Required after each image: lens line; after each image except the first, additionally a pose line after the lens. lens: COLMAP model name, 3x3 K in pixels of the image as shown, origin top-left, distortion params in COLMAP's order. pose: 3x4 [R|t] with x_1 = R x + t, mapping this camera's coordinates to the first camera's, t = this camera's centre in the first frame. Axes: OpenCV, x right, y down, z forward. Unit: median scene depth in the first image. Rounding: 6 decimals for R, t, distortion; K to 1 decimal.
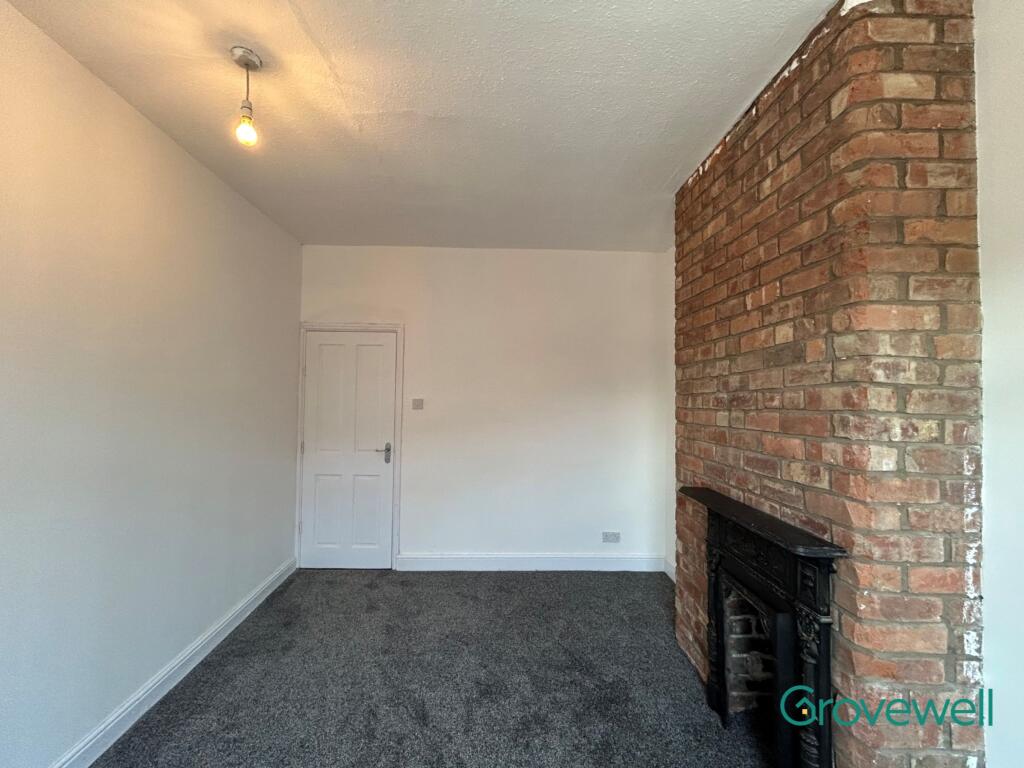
lens RADIAL K [[412.9, 0, 512.3], [0, 412.9, 382.8], [0, 0, 1]] dist [-0.002755, 0.000909]
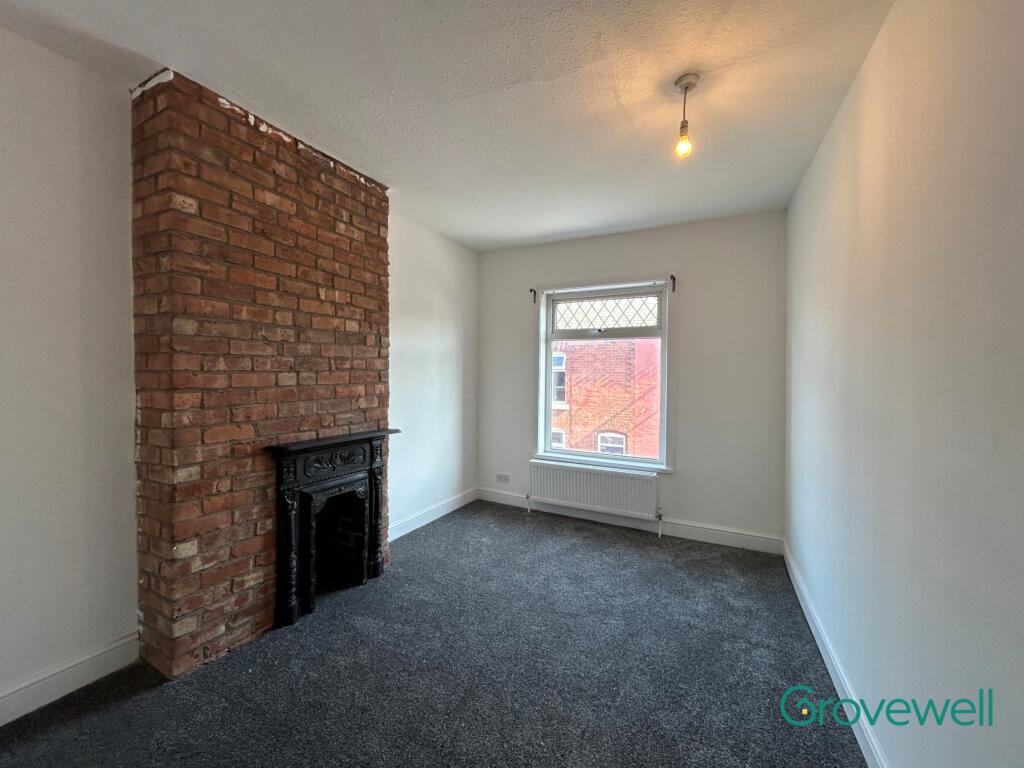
lens RADIAL K [[412.9, 0, 512.1], [0, 412.9, 380.6], [0, 0, 1]] dist [-0.002755, 0.000909]
pose [[-0.868912, -0.022761, 0.494443, -0.652920], [-0.033215, 0.999372, -0.012366, 0.089970], [-0.493851, -0.027168, -0.869122, 1.807637]]
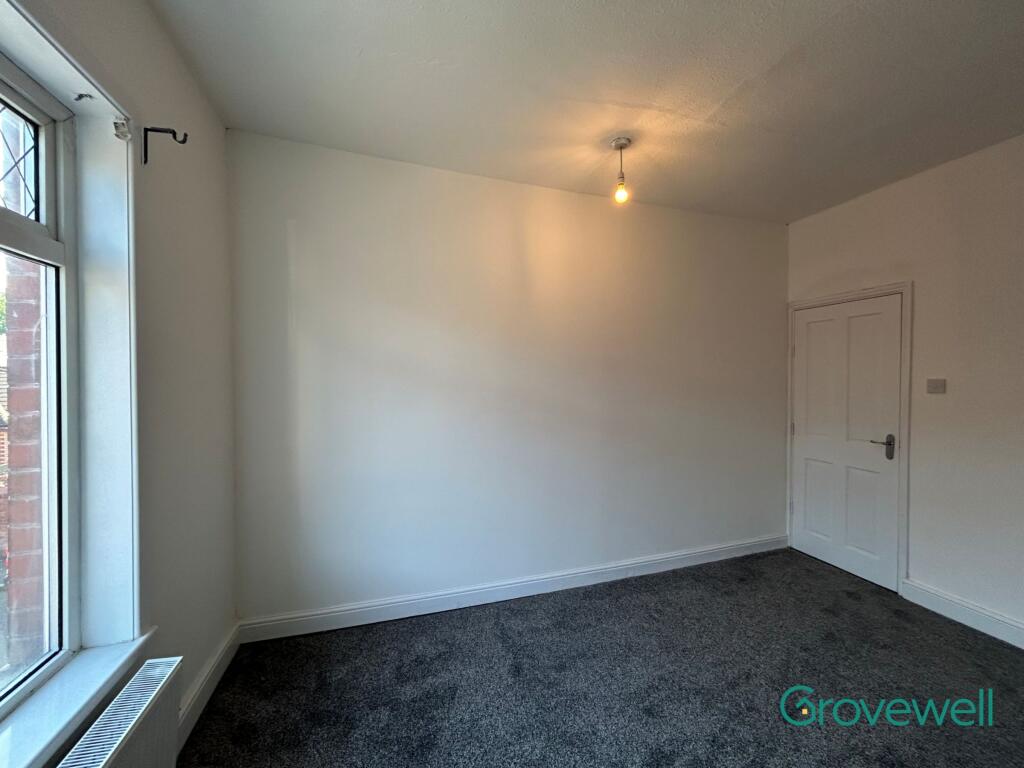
lens RADIAL K [[412.9, 0, 514.3], [0, 412.9, 381.5], [0, 0, 1]] dist [-0.002755, 0.000909]
pose [[0.260231, -0.003286, -0.965541, 0.528850], [0.033678, 0.999417, 0.005675, 0.027650], [0.964959, -0.033994, 0.260190, 0.181000]]
